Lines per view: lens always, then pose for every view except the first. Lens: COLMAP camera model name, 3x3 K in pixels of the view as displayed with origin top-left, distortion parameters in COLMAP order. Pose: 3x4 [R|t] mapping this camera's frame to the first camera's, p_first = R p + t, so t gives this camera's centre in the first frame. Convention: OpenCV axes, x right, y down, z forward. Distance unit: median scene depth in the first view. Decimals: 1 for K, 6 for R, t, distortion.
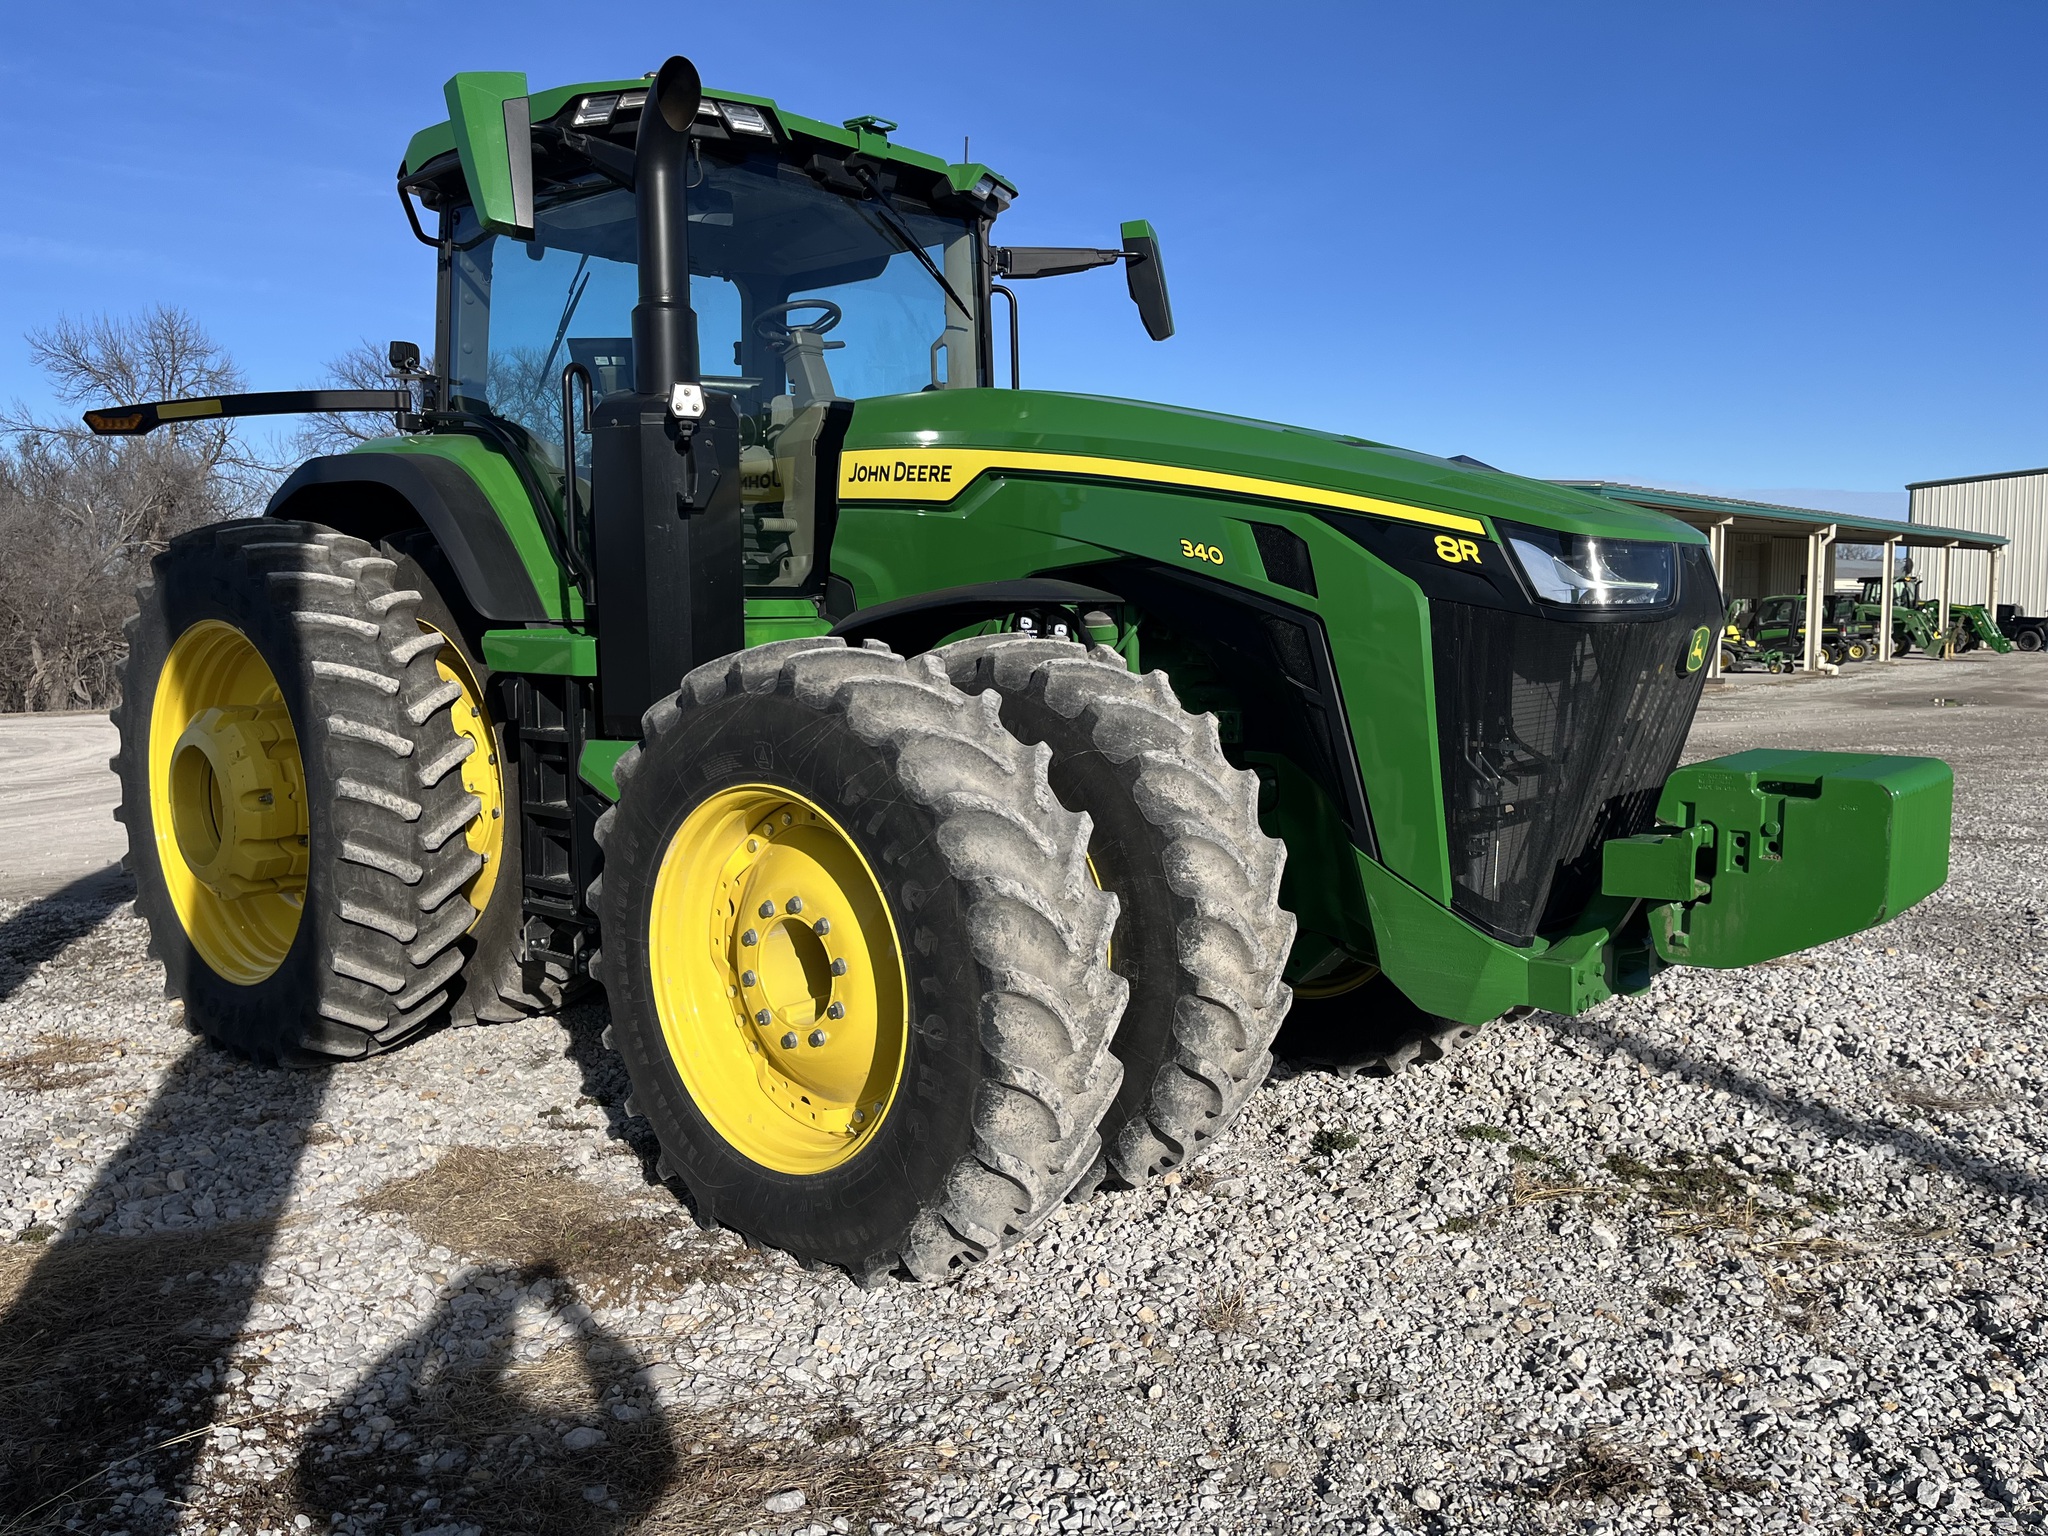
lens RADIAL K [[1475.6, 0, 1022.1], [0, 1475.6, 740.7], [0, 0, 1]] dist [0.057922, -0.078230]
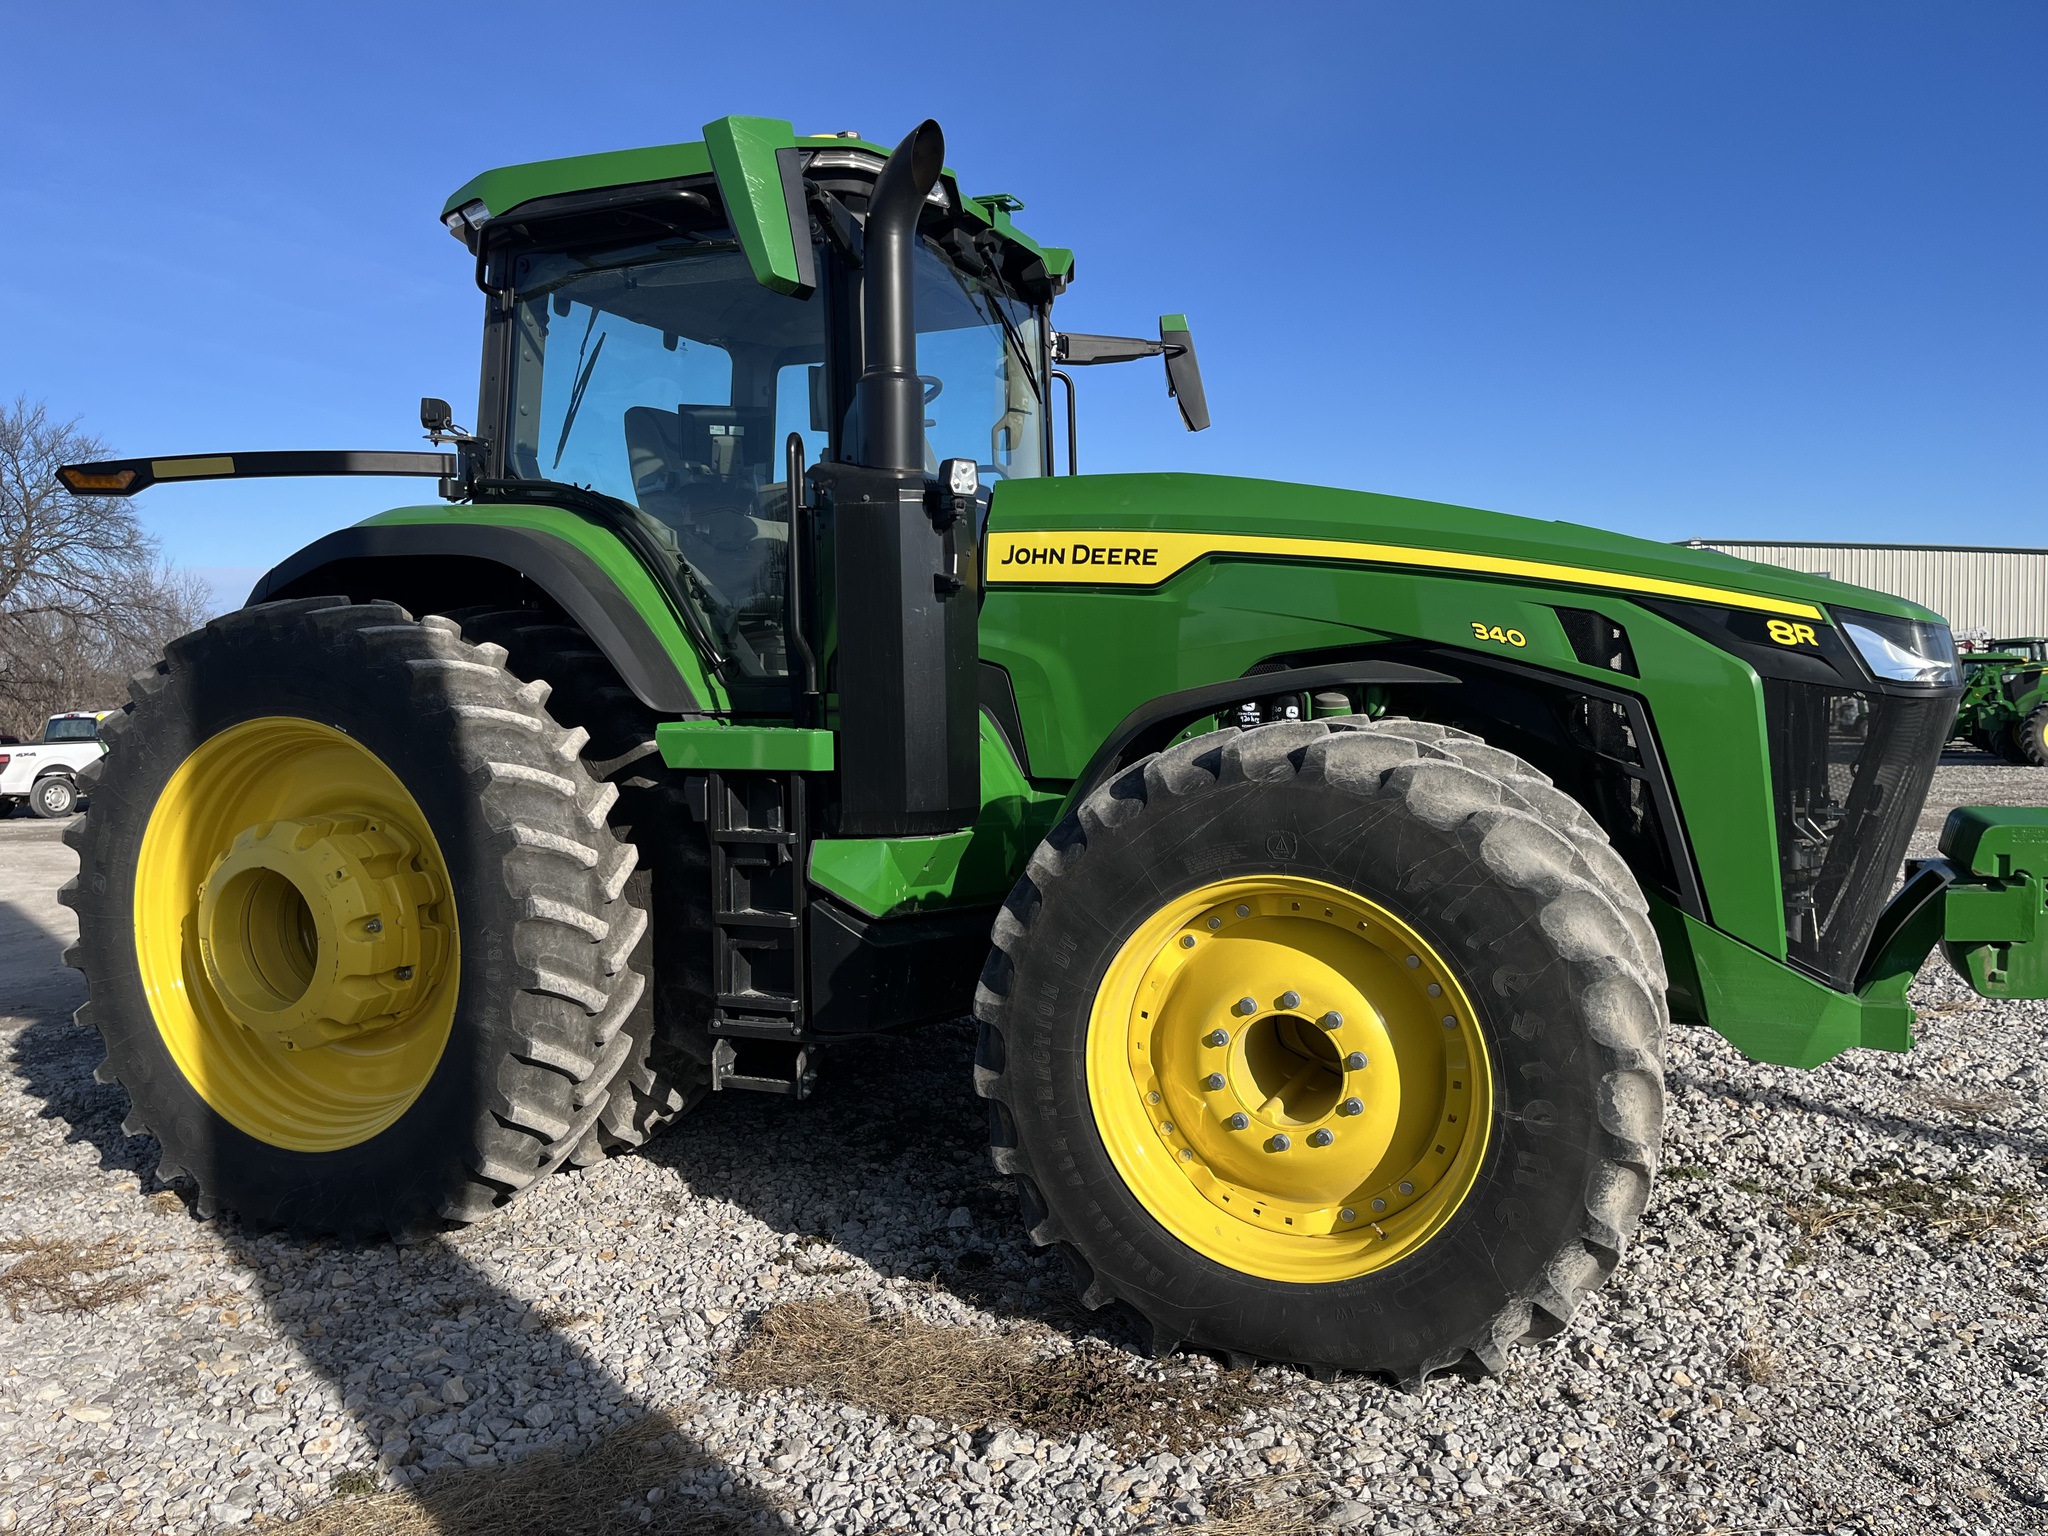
lens RADIAL K [[1477.5, 0, 990.9], [0, 1477.5, 762.4], [0, 0, 1]] dist [0.055724, -0.078516]
pose [[0.957388, -0.024118, 0.287796, -0.520923], [0.036401, 0.998637, -0.037405, -0.012163], [-0.286502, 0.046287, 0.956961, 0.106269]]
